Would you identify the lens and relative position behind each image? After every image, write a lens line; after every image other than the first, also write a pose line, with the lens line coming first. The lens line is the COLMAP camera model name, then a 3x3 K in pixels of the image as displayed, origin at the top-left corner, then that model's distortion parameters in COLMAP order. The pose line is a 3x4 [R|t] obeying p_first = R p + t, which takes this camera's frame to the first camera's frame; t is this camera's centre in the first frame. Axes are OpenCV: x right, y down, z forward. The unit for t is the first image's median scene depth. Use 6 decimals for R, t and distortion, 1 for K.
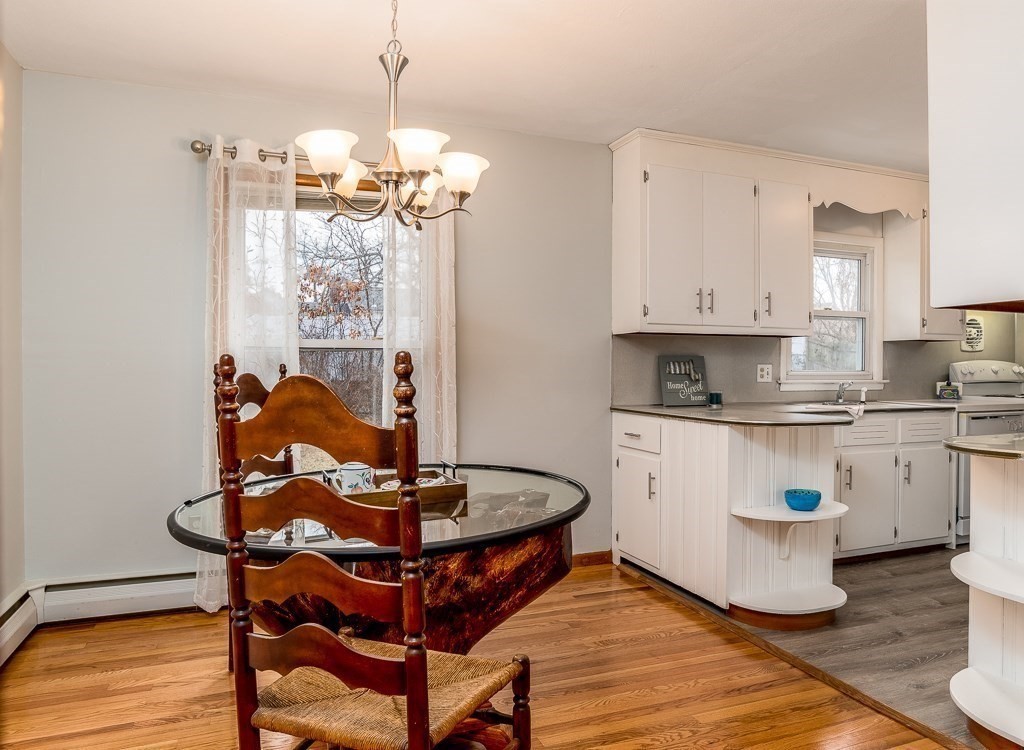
lens RADIAL K [[731.7, 0, 517.2], [0, 731.7, 374.4], [0, 0, 1]] dist [-0.045718, 0.004243]
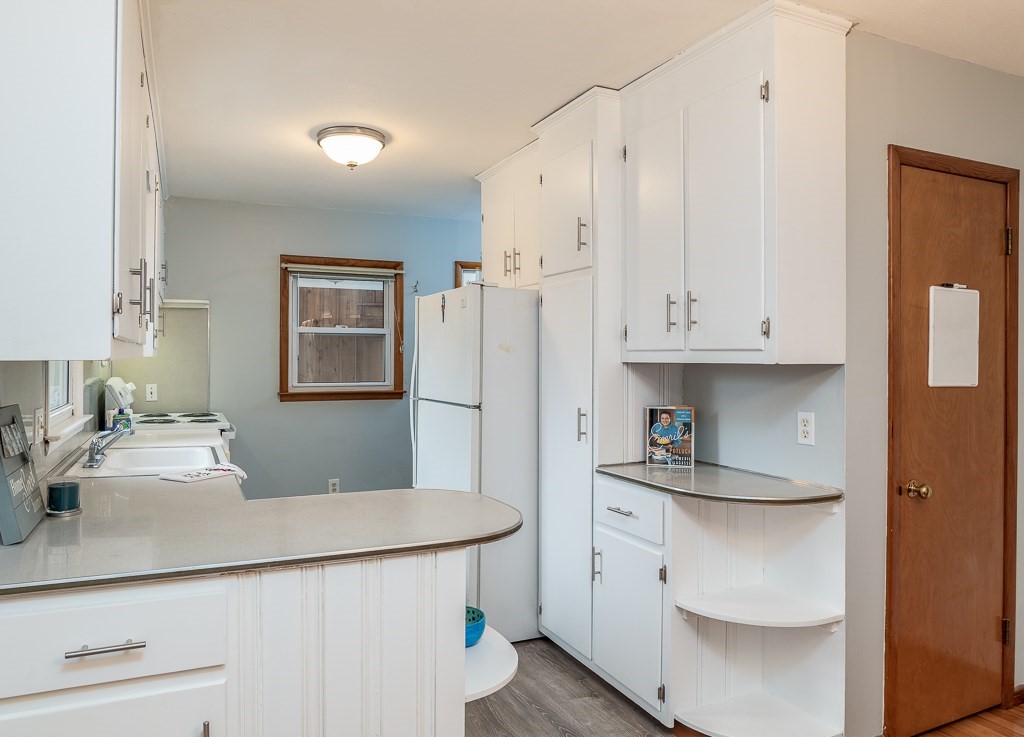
lens RADIAL K [[678.9, 0, 509.3], [0, 678.9, 361.0], [0, 0, 1]] dist [-0.046672, -0.000952]
pose [[-0.077870, -0.015192, 0.996848, -0.163911], [0.003769, 0.999872, 0.015533, -0.058902], [-0.996956, 0.004967, -0.077803, 0.749187]]
